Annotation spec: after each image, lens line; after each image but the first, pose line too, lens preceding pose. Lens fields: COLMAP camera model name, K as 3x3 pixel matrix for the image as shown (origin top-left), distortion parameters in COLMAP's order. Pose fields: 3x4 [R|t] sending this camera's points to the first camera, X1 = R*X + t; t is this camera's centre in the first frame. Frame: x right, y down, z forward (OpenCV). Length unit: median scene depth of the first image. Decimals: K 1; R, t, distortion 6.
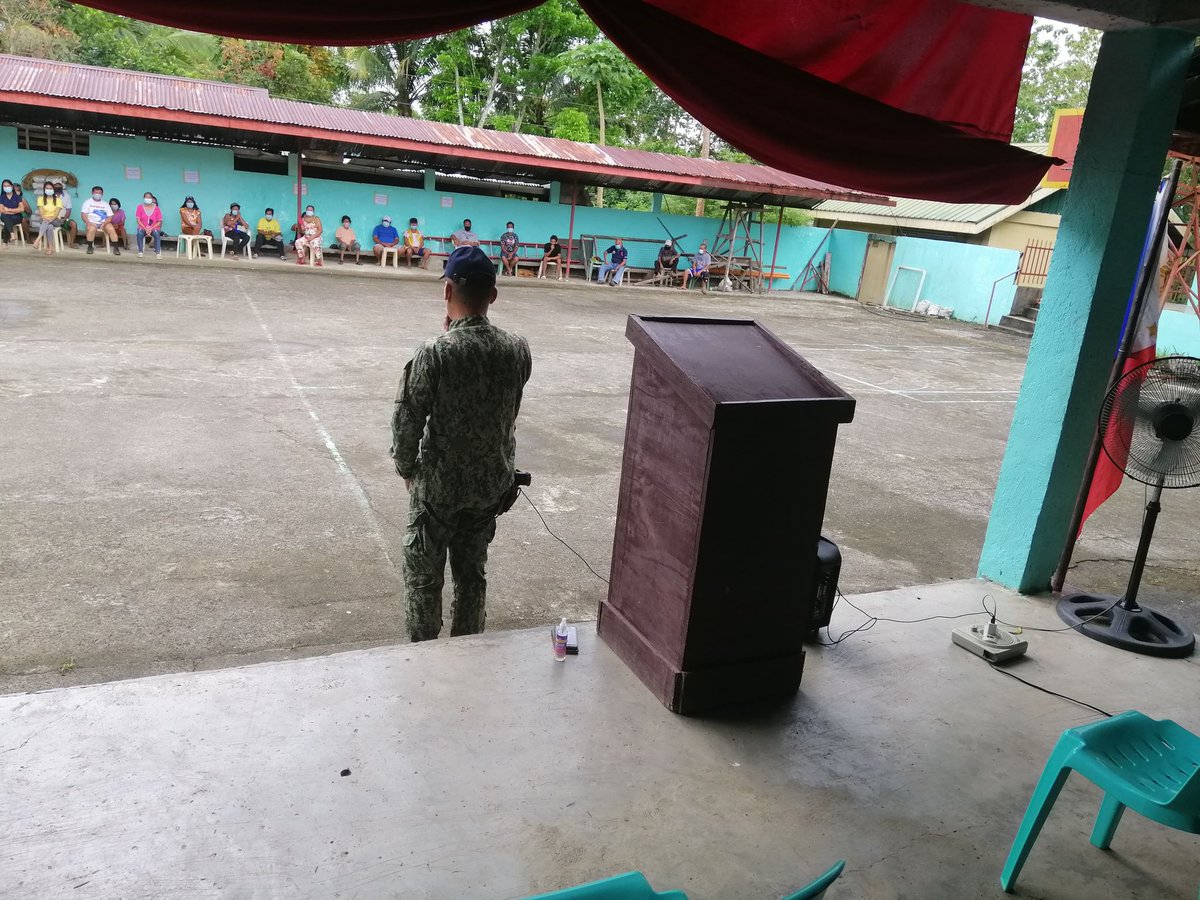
lens RADIAL K [[875.3, 0, 591.8], [0, 875.3, 449.2], [0, 0, 1]] dist [0.082093, -0.112001]
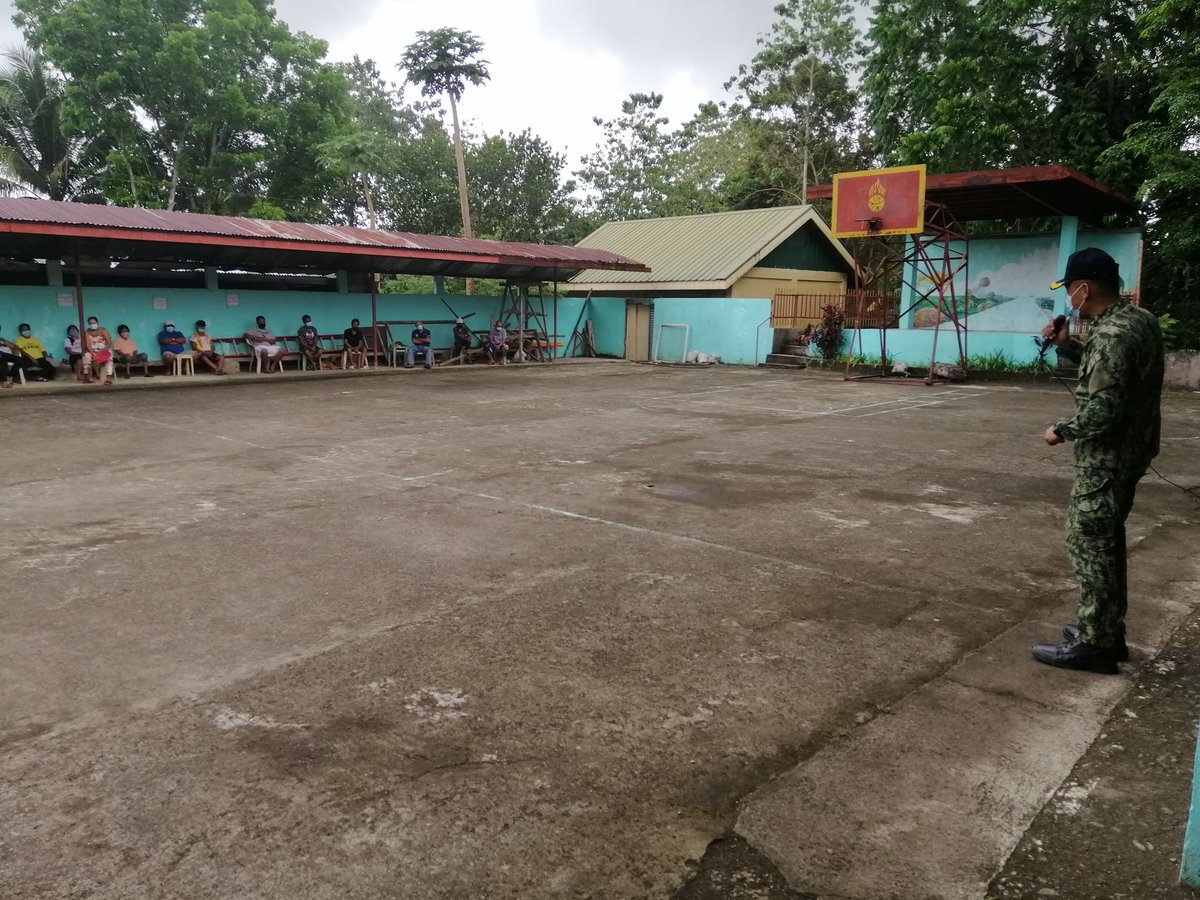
lens RADIAL K [[875.3, 0, 591.8], [0, 875.3, 449.2], [0, 0, 1]] dist [0.082093, -0.112001]
pose [[0.917593, -0.151108, 0.367681, -0.184033], [0.185261, 0.980904, -0.059216, -0.004025], [-0.351711, 0.122453, 0.928065, 0.031110]]
